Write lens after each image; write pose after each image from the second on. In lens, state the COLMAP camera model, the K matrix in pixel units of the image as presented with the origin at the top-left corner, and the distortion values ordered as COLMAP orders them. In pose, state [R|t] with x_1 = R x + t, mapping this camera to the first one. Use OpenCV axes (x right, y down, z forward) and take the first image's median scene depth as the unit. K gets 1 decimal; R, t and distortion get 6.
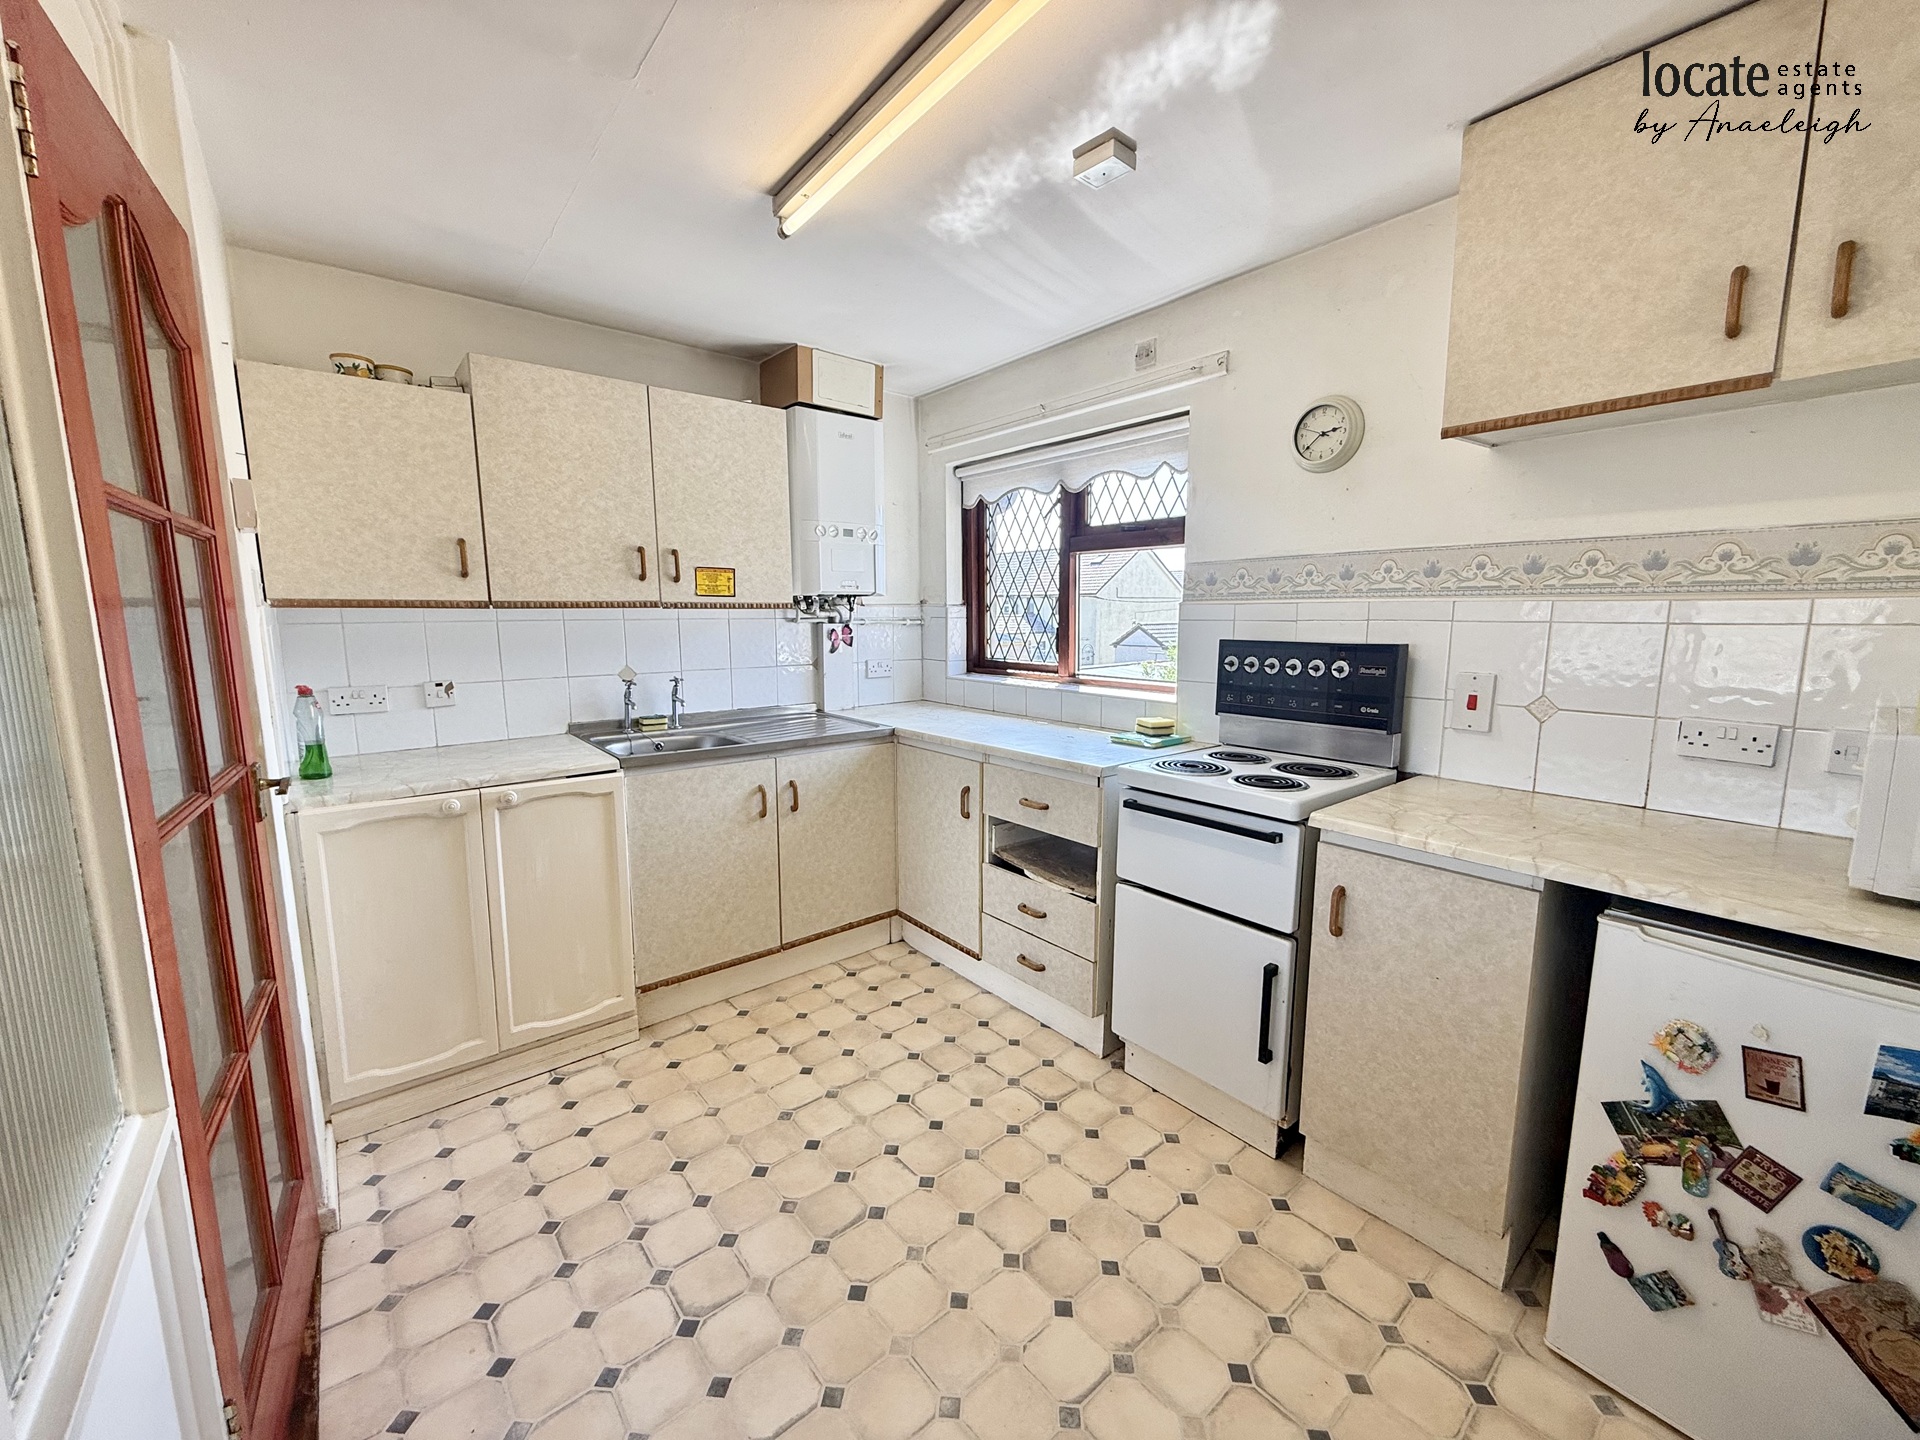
lens RADIAL K [[762.7, 0, 961.8], [0, 762.7, 722.5], [0, 0, 1]] dist [0.000549, 0.000208]
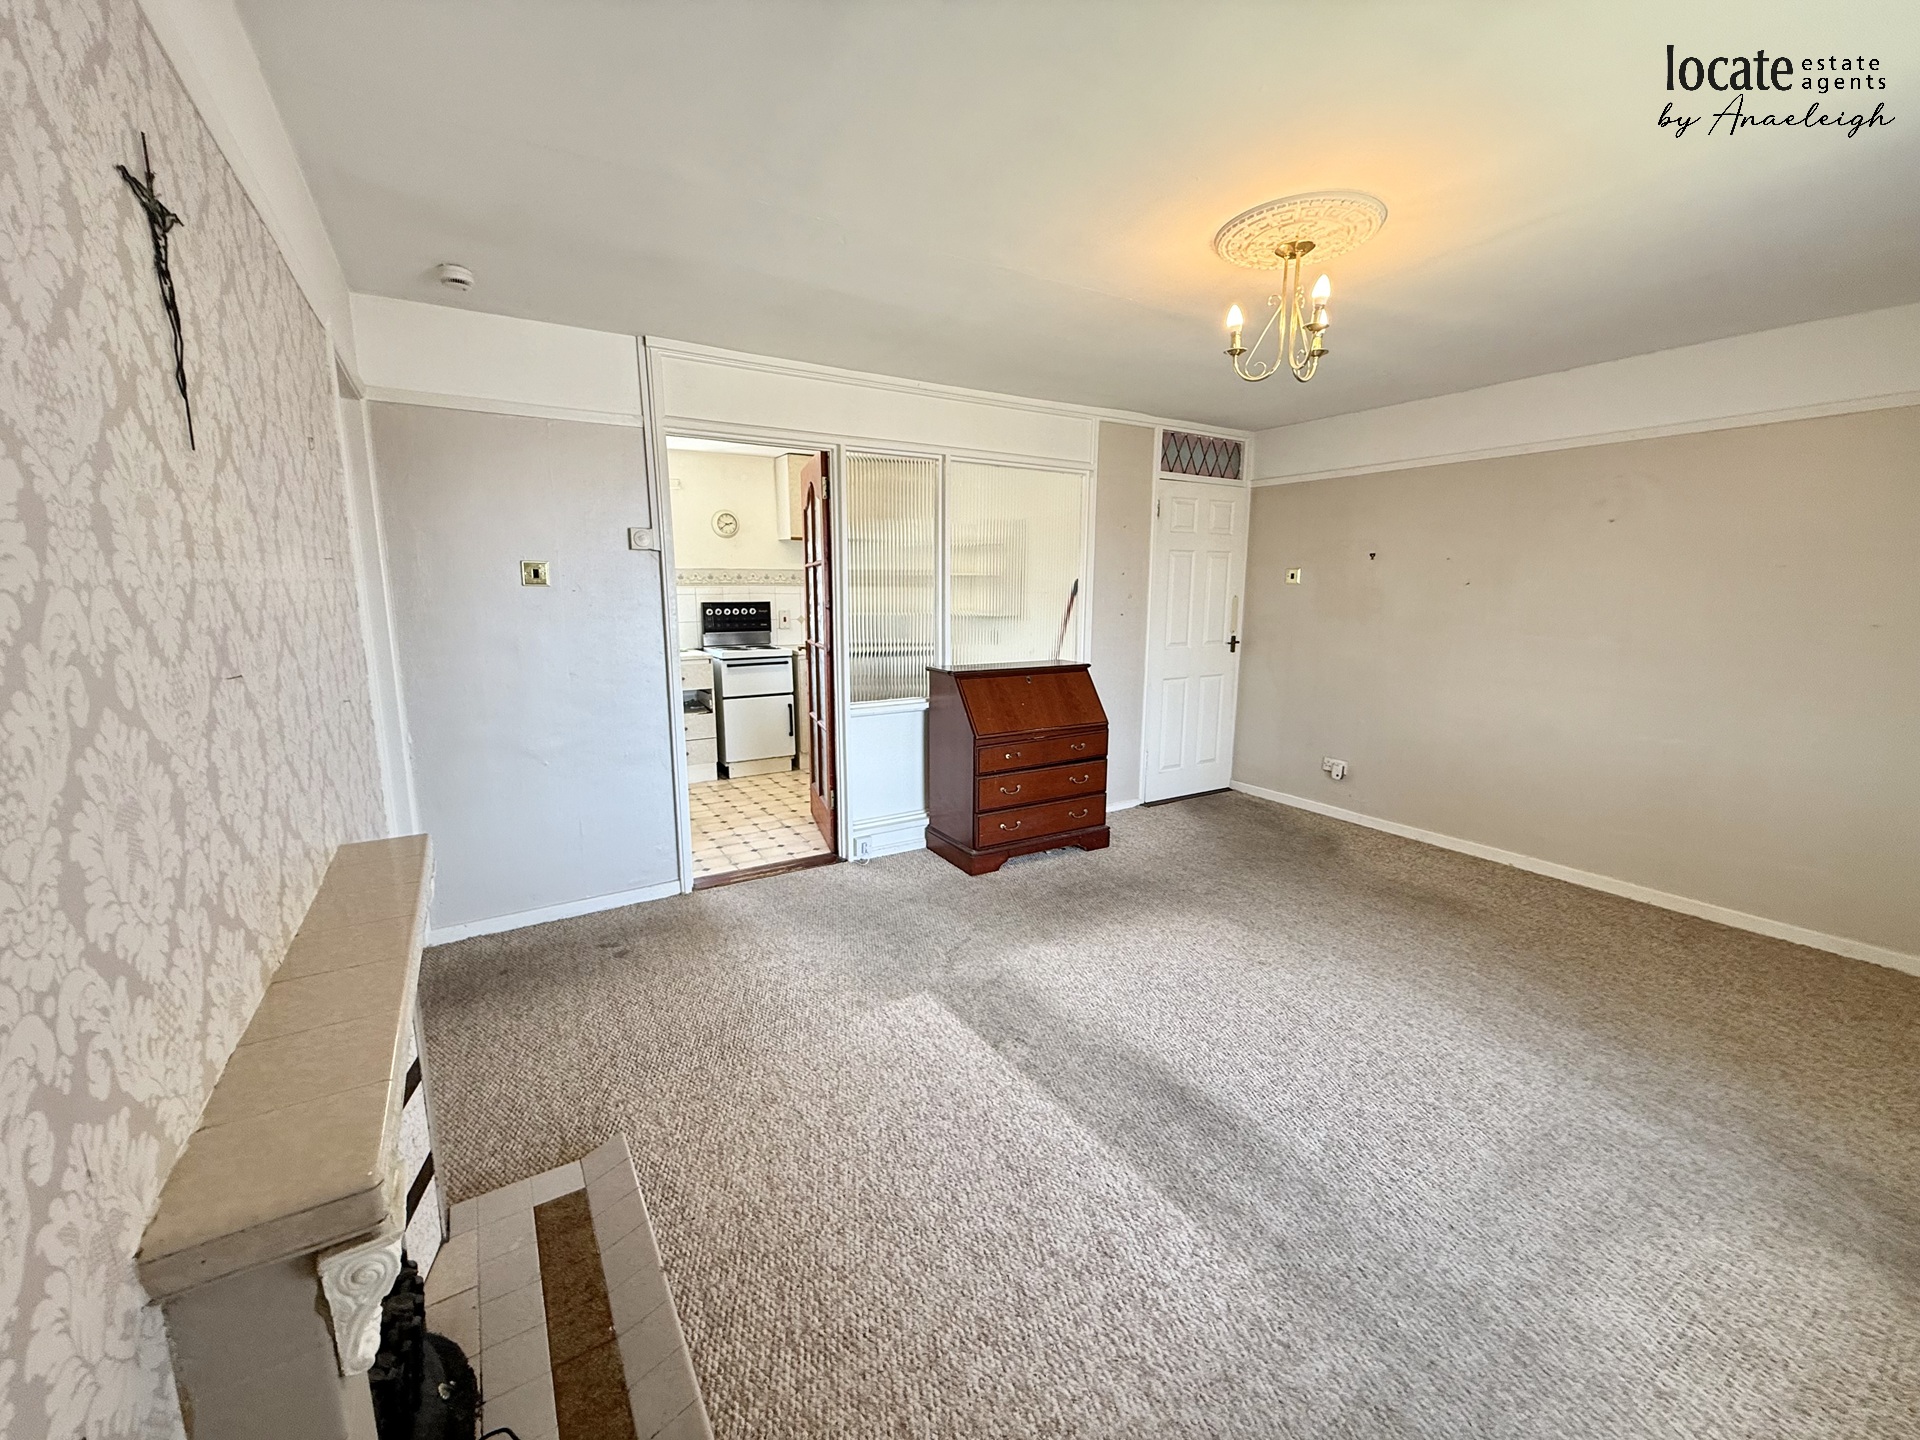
lens RADIAL K [[762.7, 0, 960.5], [0, 762.7, 719.5], [0, 0, 1]] dist [0.000549, 0.000208]
pose [[0.121467, -0.166454, 0.978539, -2.357415], [0.138353, 0.979054, 0.149368, 0.008248], [-0.982906, 0.117241, 0.141952, -0.122010]]
